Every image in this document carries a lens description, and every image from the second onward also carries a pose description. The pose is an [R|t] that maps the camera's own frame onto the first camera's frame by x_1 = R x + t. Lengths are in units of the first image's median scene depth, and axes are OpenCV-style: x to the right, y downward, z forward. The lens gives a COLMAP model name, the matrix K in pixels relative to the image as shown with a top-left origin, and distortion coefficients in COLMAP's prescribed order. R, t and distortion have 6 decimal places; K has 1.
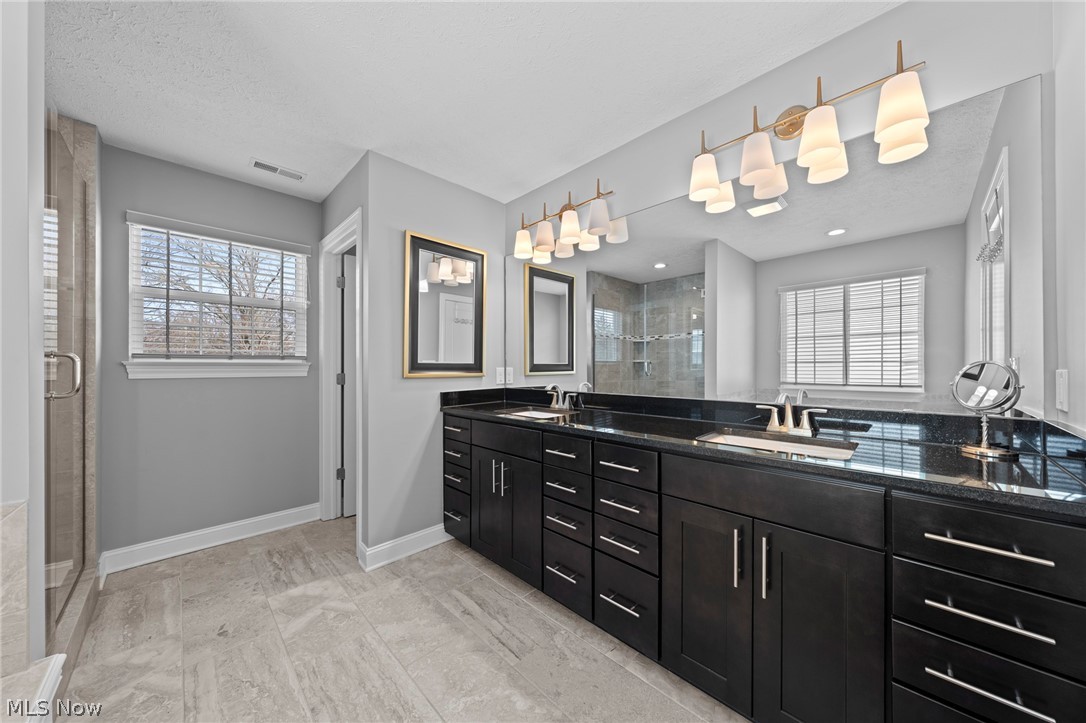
lens RADIAL K [[364.0, 0, 545.4], [0, 364.0, 367.2], [0, 0, 1]] dist [-0.001003, 0.000188]
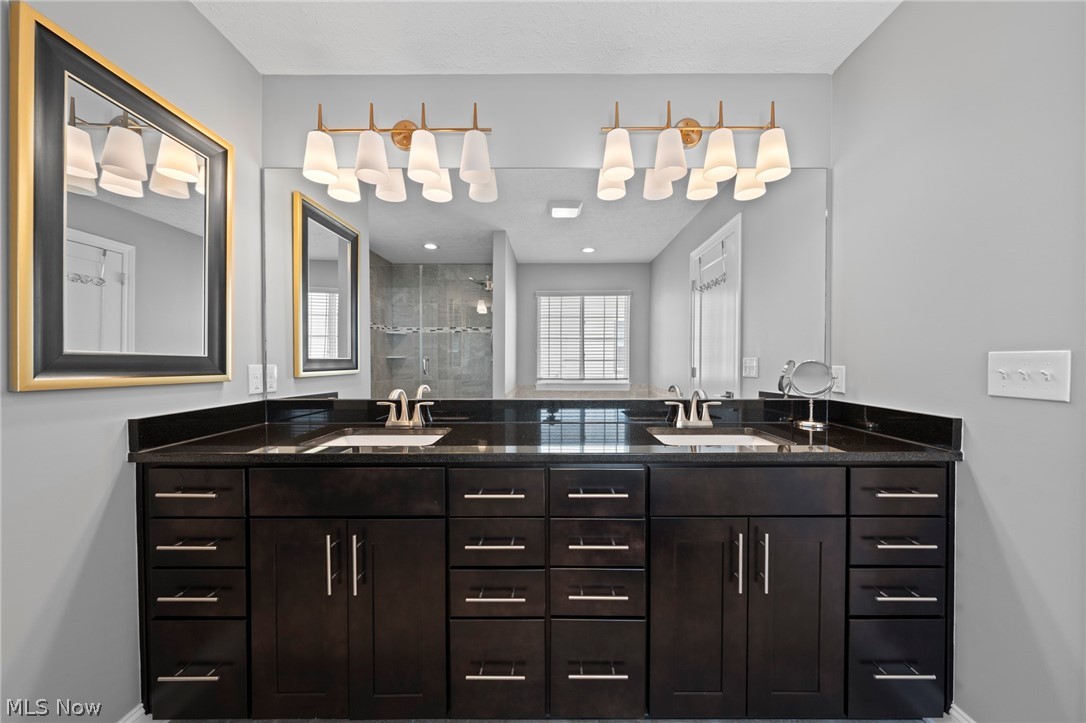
lens RADIAL K [[408.3, 0, 543.0], [0, 408.3, 361.5], [0, 0, 1]] dist [0.001279, 0.000450]
pose [[0.697910, 0.007739, 0.716144, -0.275070], [-0.001829, 0.999958, -0.009024, 0.001949], [-0.716183, 0.004988, 0.697895, 0.269009]]
